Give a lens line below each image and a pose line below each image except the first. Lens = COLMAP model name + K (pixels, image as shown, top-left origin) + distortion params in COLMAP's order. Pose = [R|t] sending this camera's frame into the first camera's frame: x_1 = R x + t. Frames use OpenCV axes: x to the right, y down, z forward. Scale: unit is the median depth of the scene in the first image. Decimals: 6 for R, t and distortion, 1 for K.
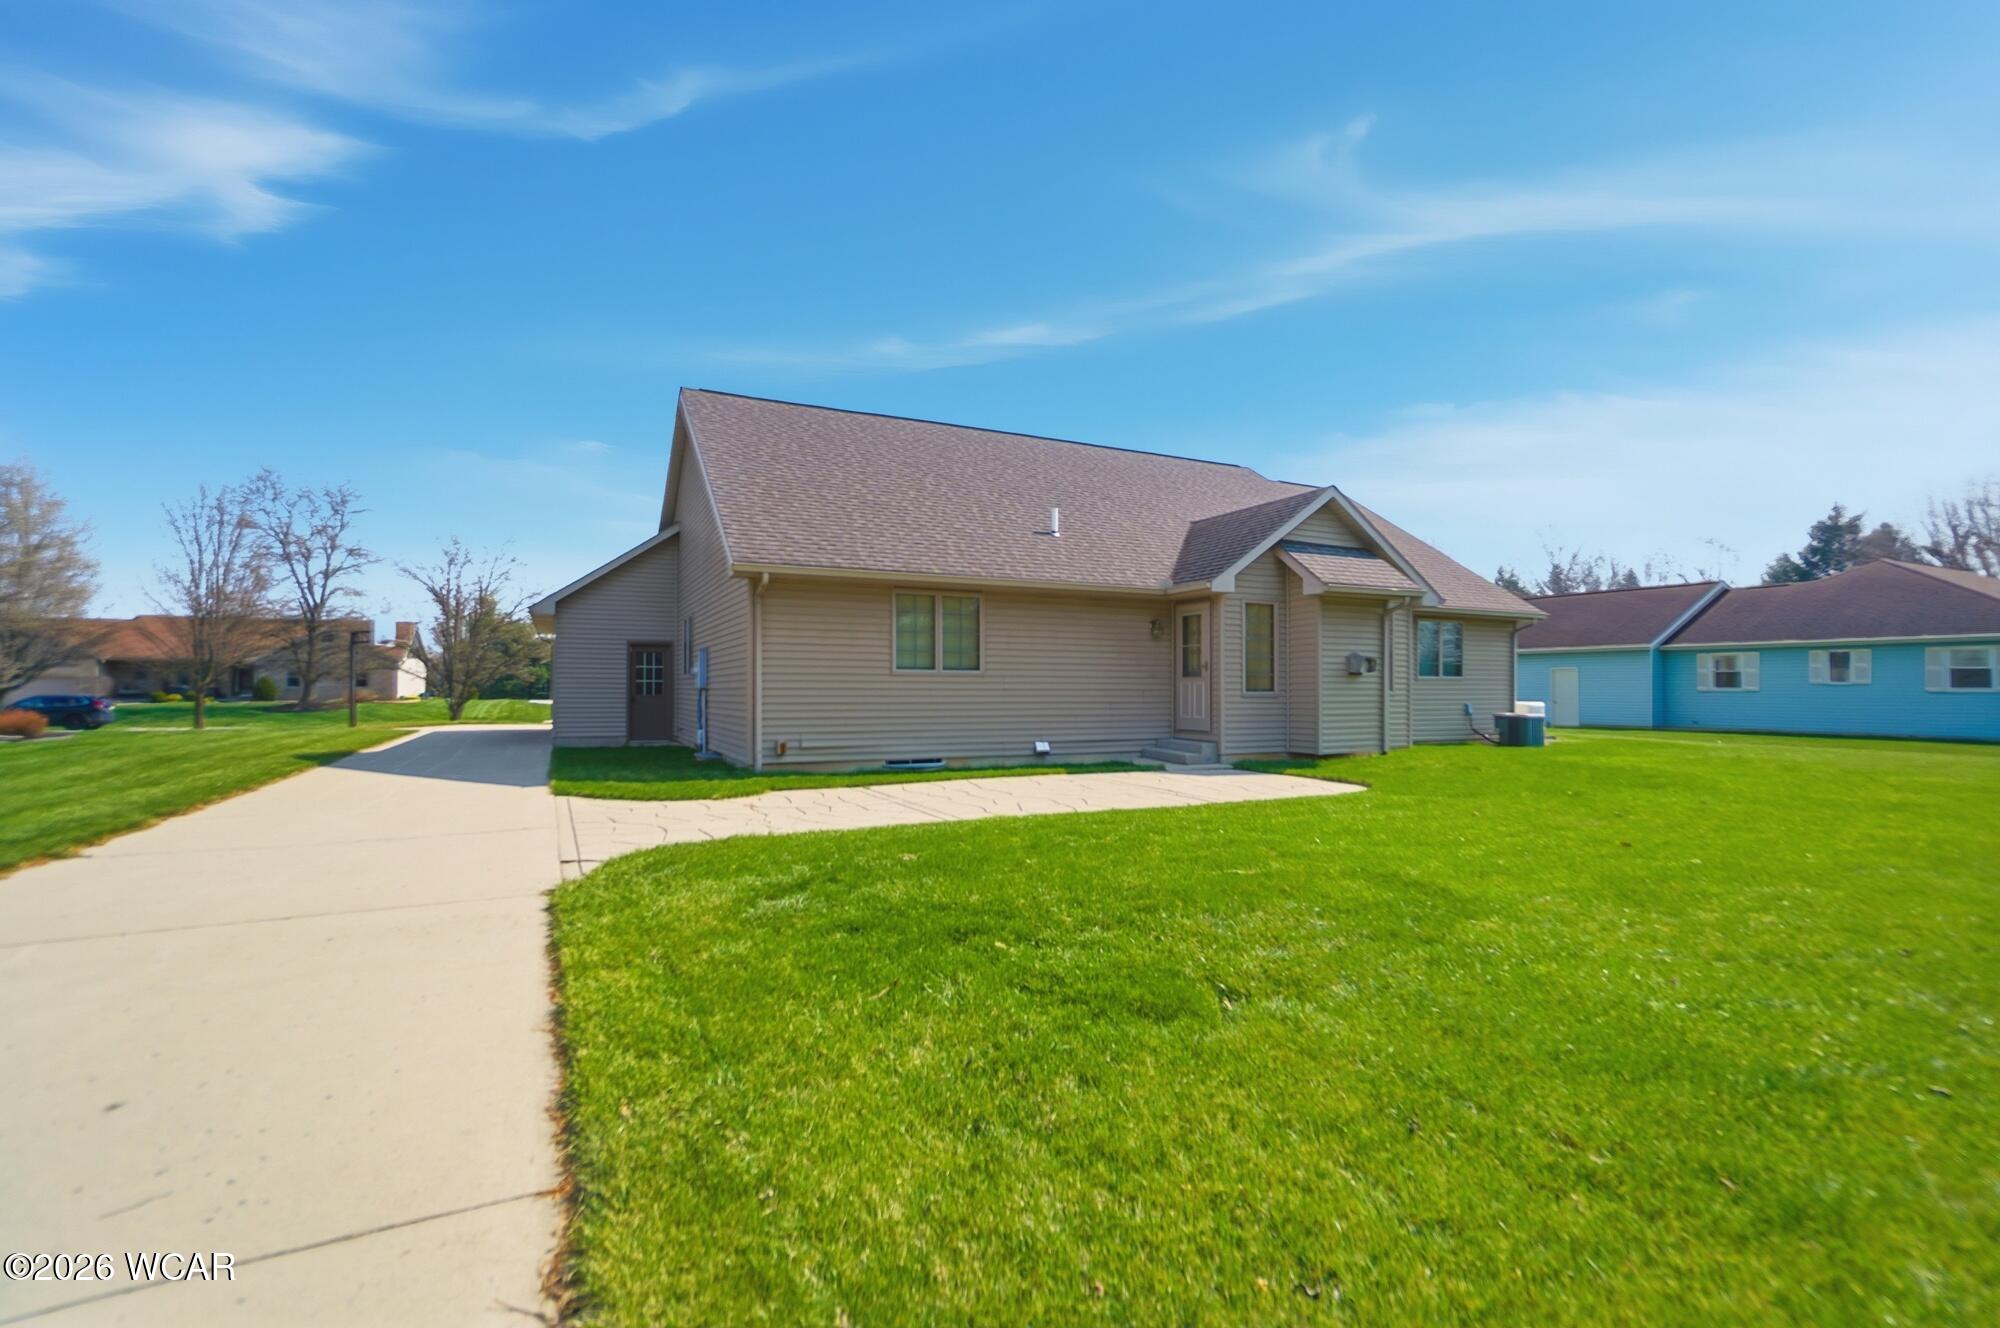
lens RADIAL K [[926.2, 0, 1000.0], [0, 926.2, 664.0], [0, 0, 1]] dist [-0.050420, 0.023077]
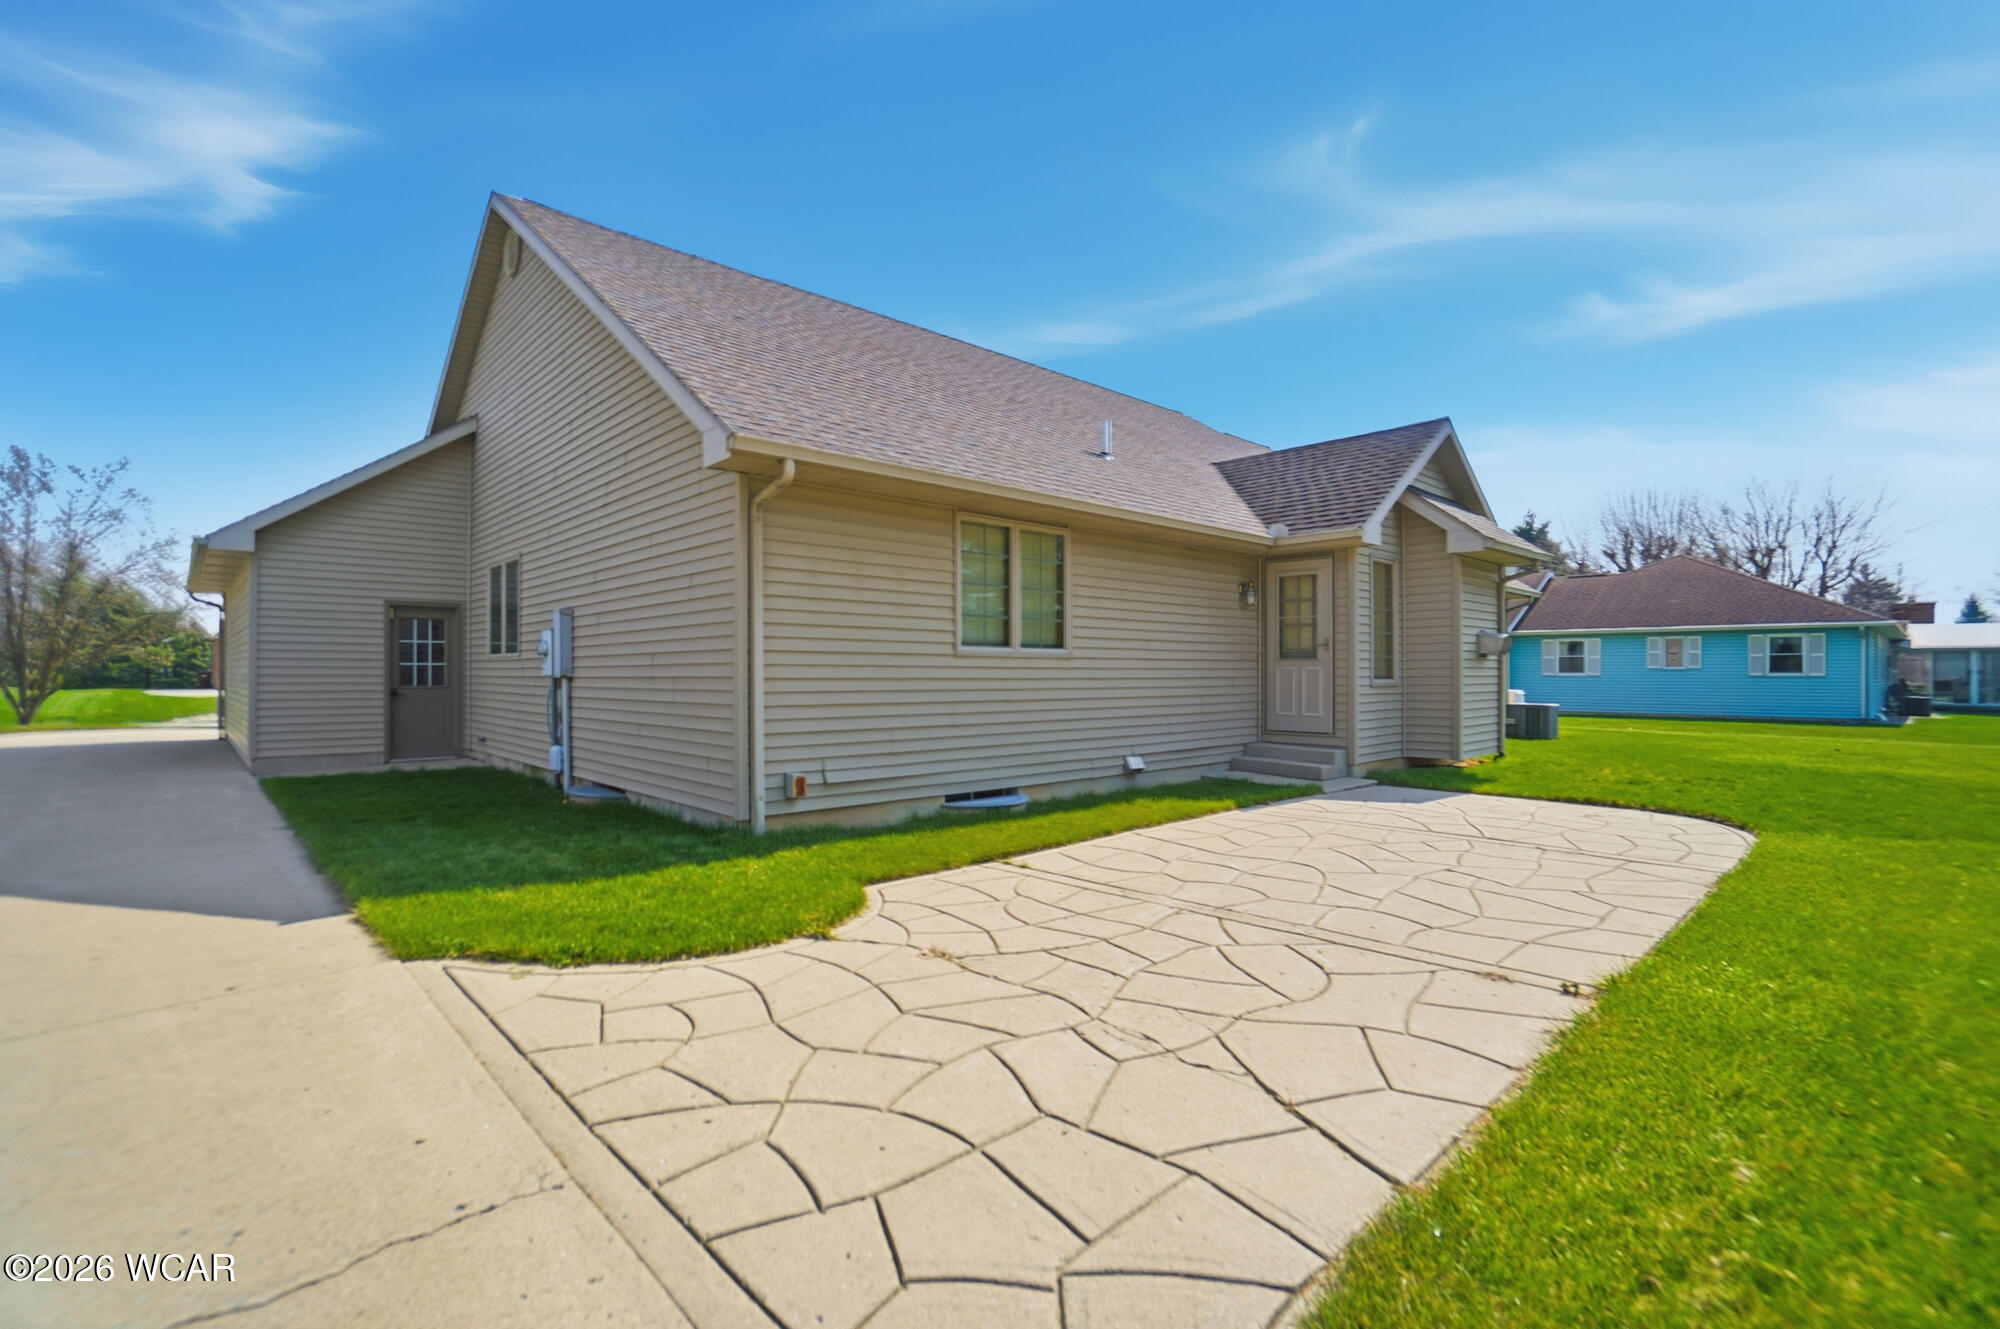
lens RADIAL K [[926.2, 0, 1000.0], [0, 926.2, 664.5], [0, 0, 1]] dist [-0.050420, 0.023077]
pose [[0.957991, 0.001288, 0.286797, -0.227193], [-0.006287, 0.999844, 0.016511, 0.007159], [-0.286731, -0.017620, 0.957849, 0.358937]]
